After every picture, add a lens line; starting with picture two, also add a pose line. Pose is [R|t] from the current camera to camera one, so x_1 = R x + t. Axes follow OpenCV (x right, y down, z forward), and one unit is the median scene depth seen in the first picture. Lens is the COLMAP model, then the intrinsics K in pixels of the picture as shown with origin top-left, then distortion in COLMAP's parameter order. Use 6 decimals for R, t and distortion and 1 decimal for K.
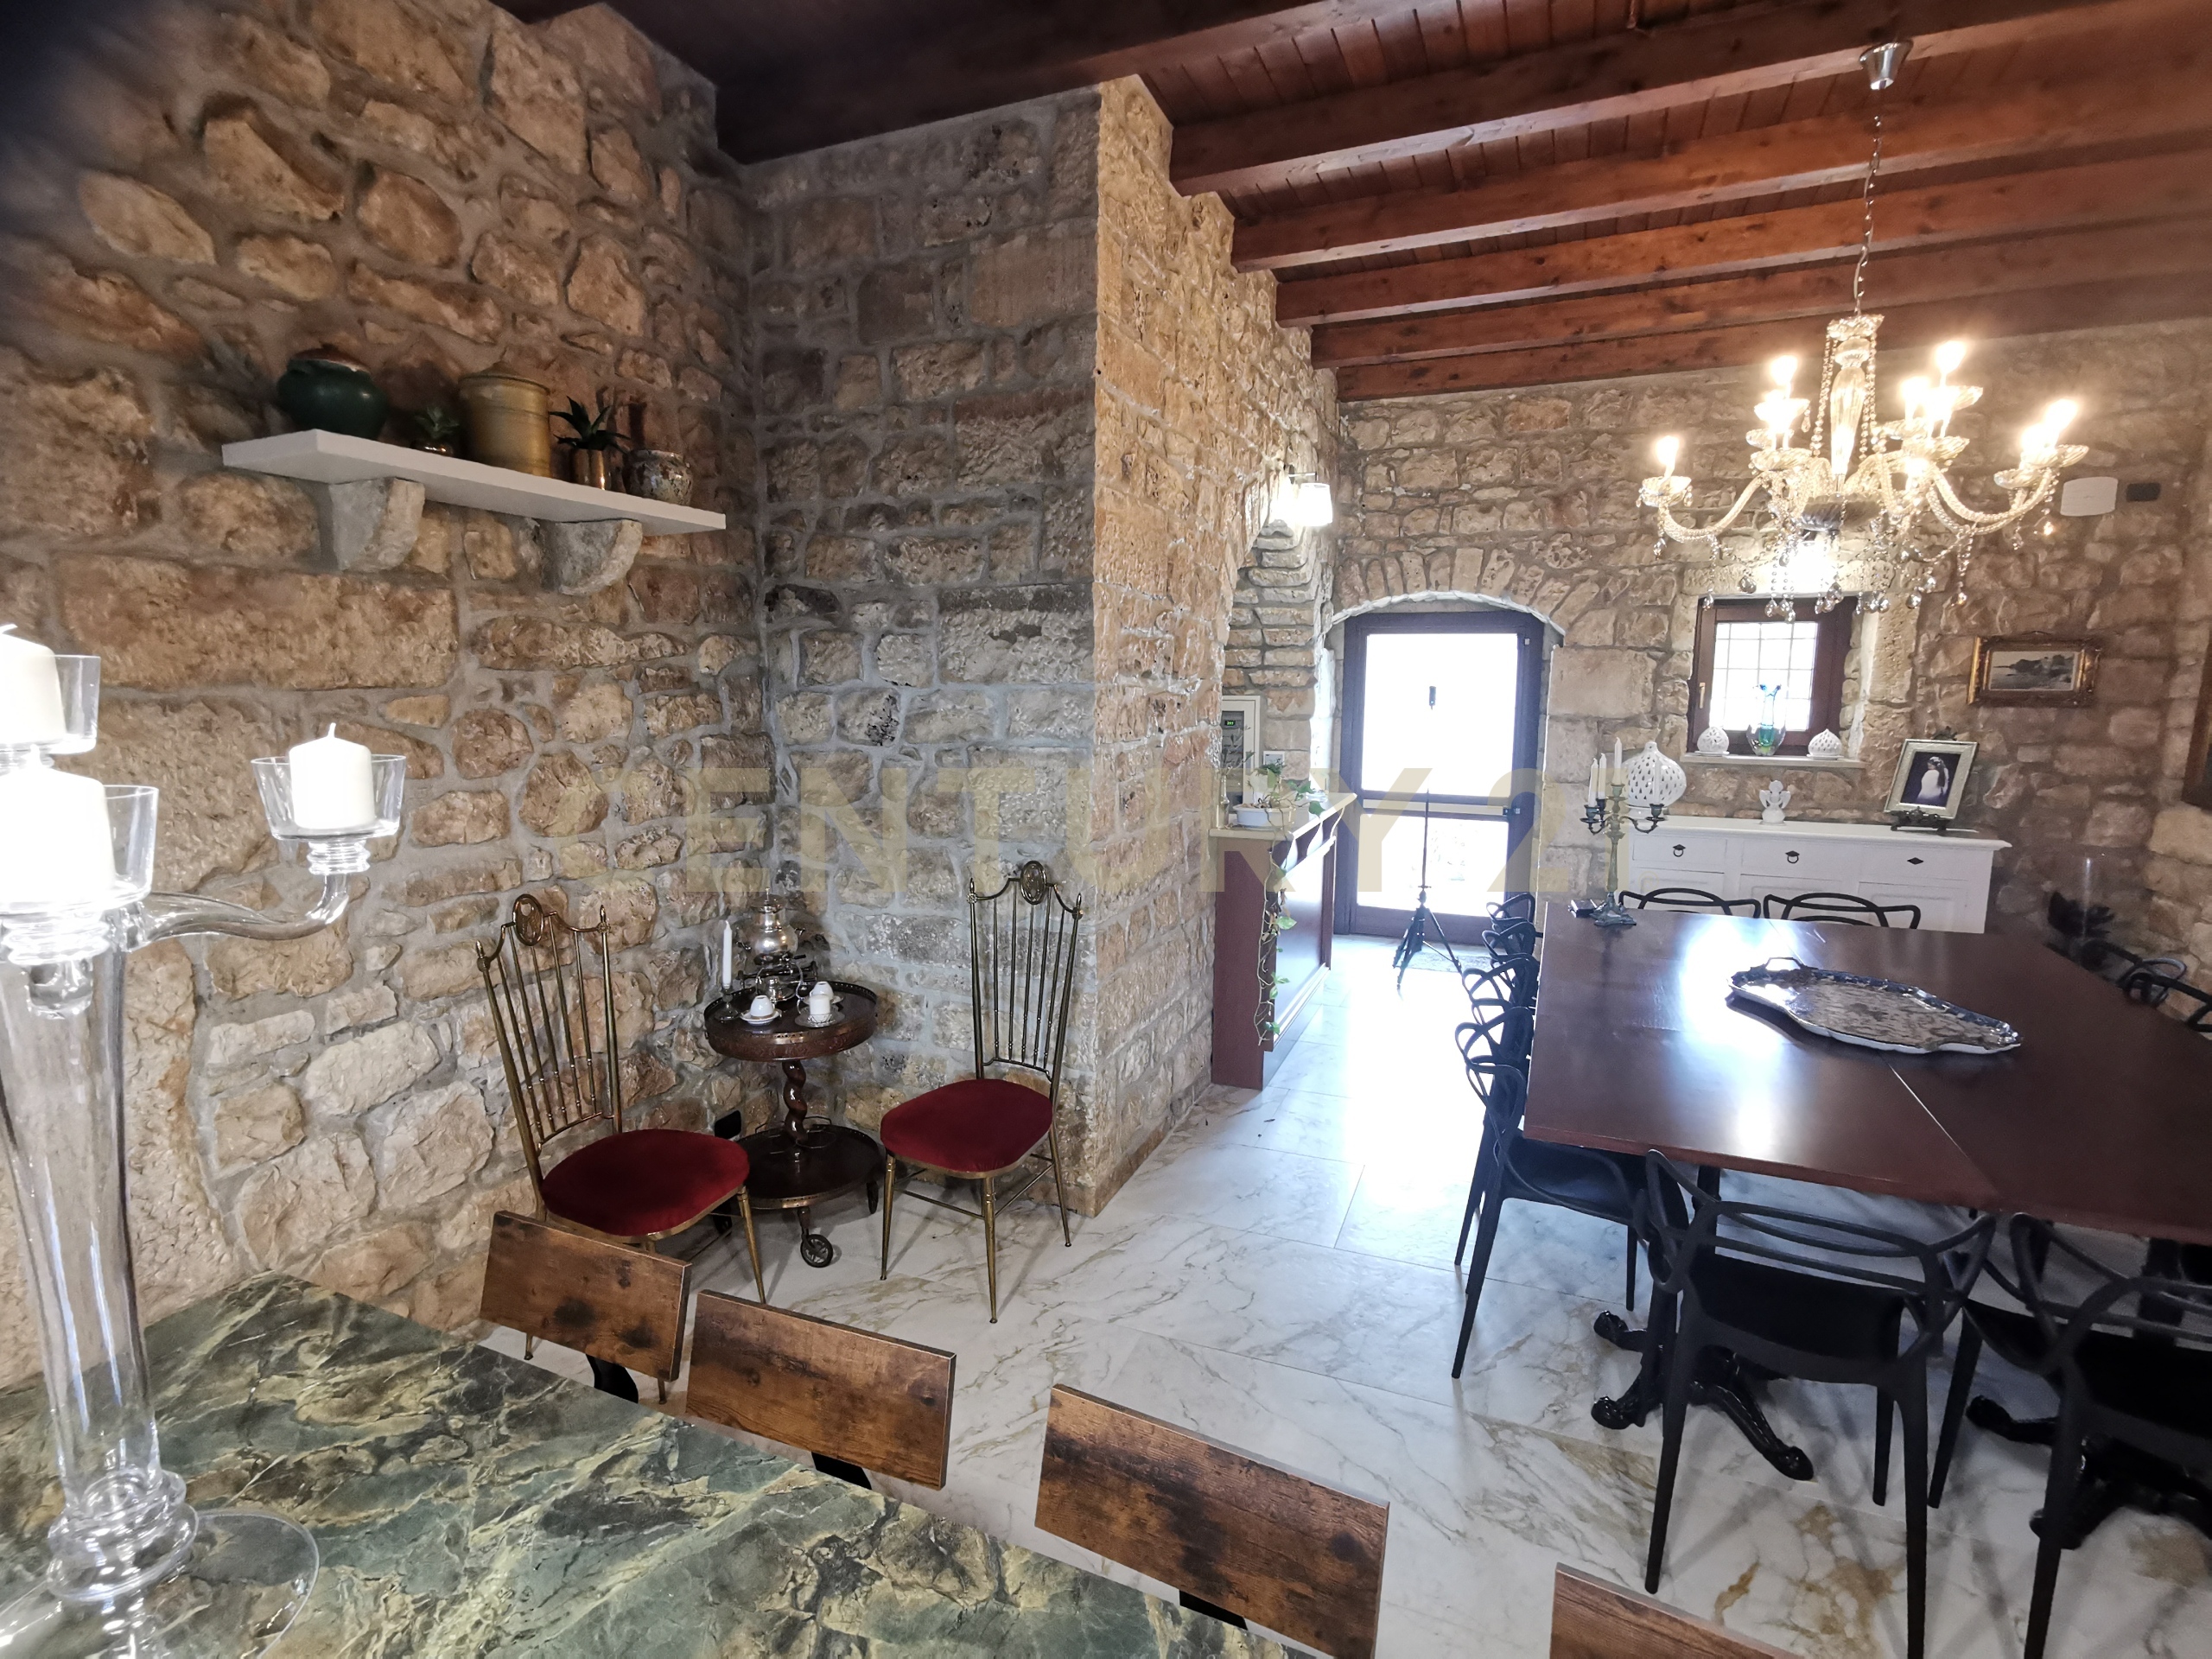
lens RADIAL K [[1063.4, 0, 1108.4], [0, 1063.4, 825.9], [0, 0, 1]] dist [-0.032681, 0.027598]
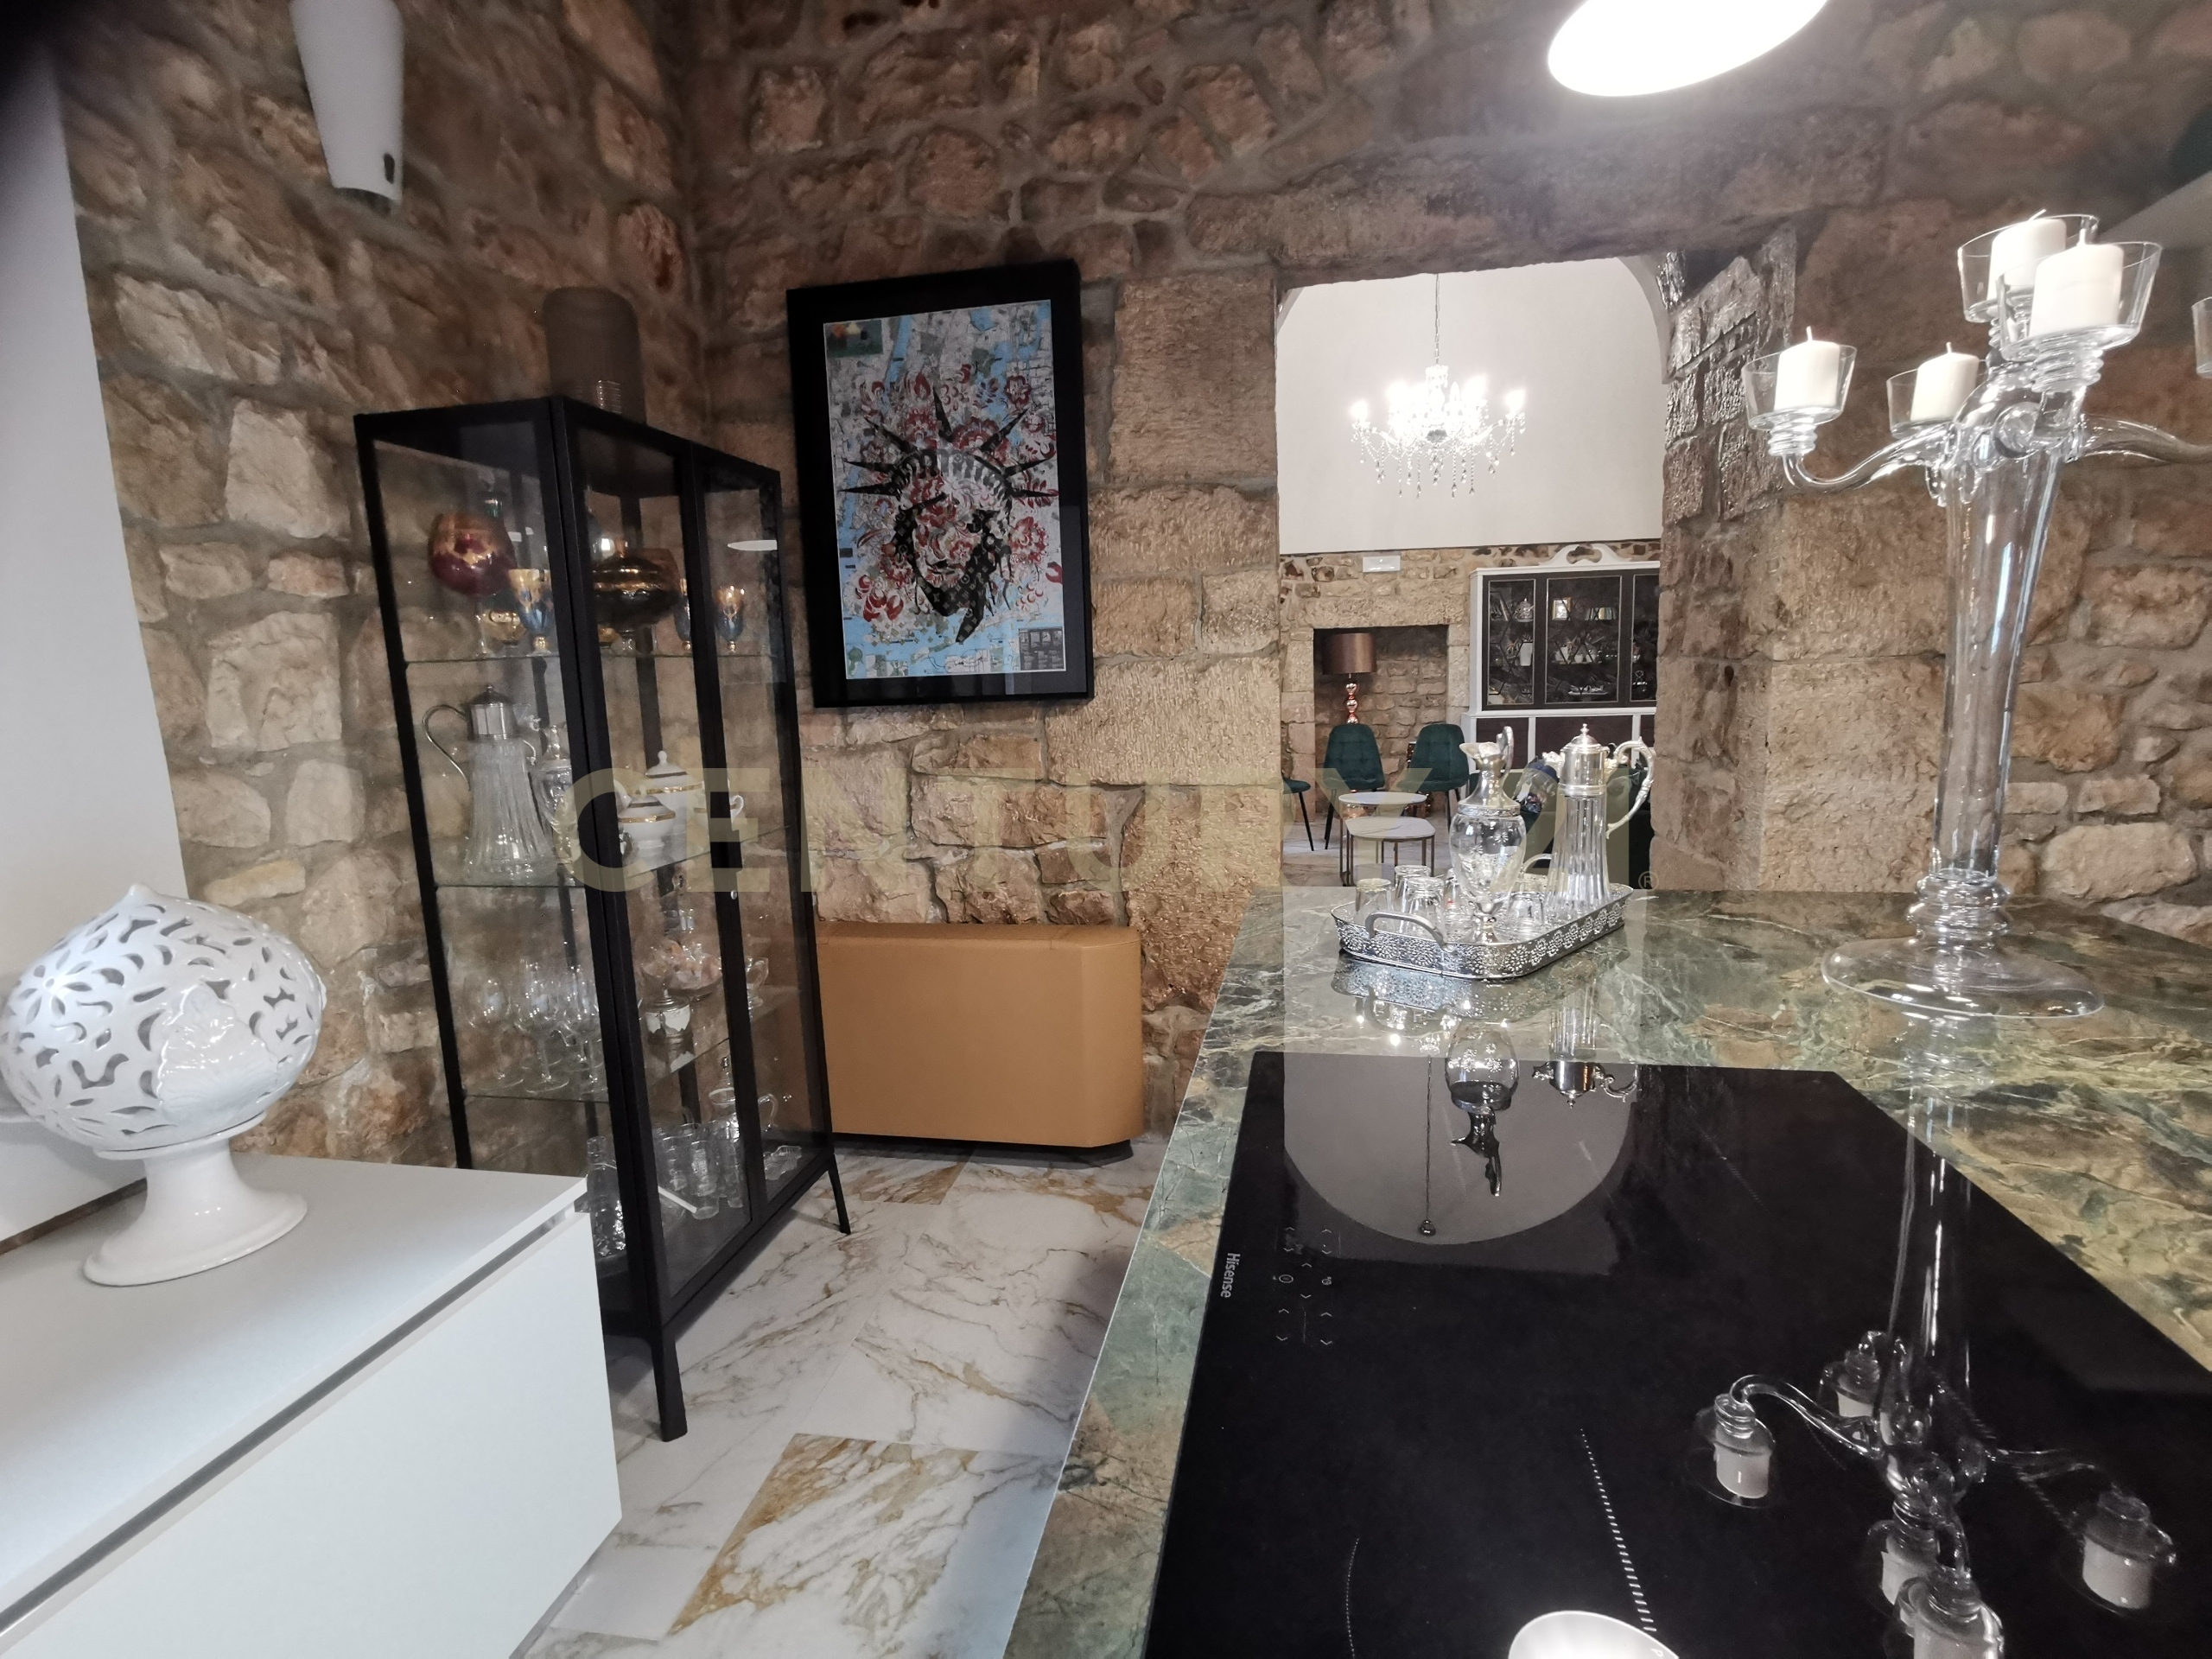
lens RADIAL K [[1063.4, 0, 1110.7], [0, 1063.4, 827.0], [0, 0, 1]] dist [-0.032681, 0.027598]
pose [[0.209723, 0.130593, -0.969000, 0.057719], [-0.107644, 0.988100, 0.109870, 0.174978], [0.971817, 0.081265, 0.221285, -0.133408]]
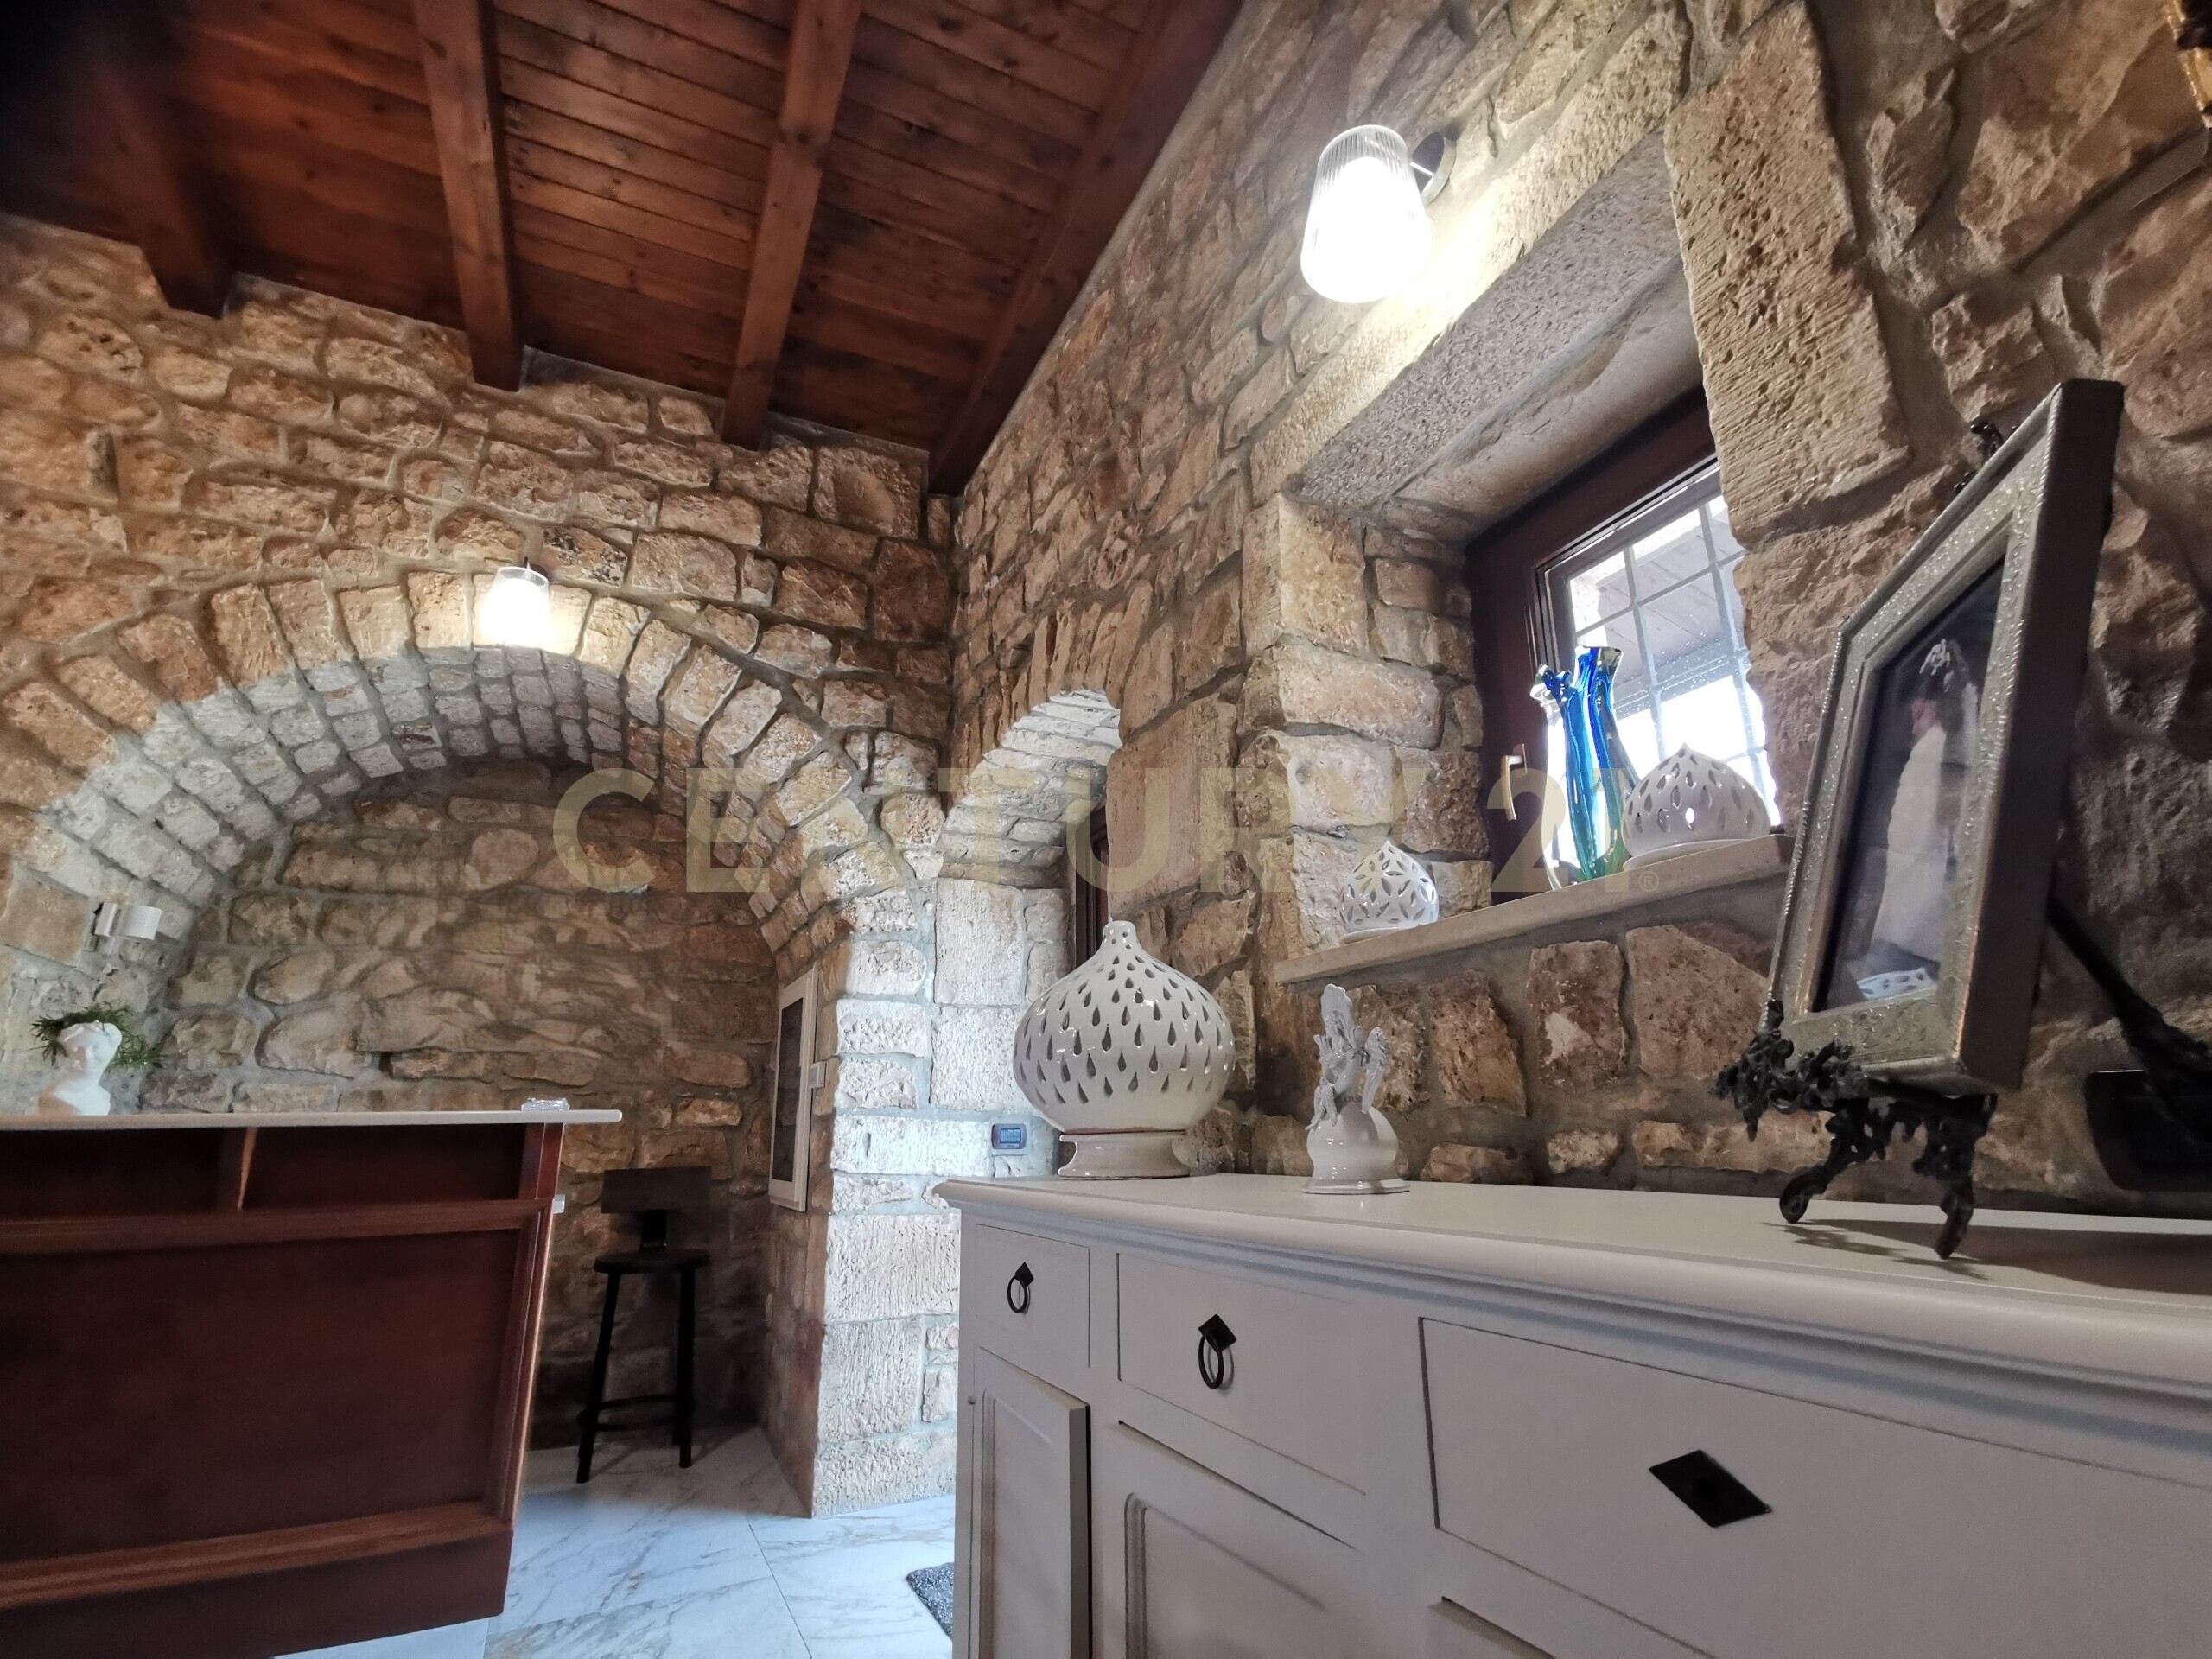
lens RADIAL K [[1063.4, 0, 1102.5], [0, 1063.4, 829.4], [0, 0, 1]] dist [-0.032681, 0.027598]
pose [[0.746635, -0.198048, -0.635069, 1.502344], [-0.074312, 0.923850, -0.375471, 0.032788], [0.661070, 0.327533, 0.675062, 1.609434]]
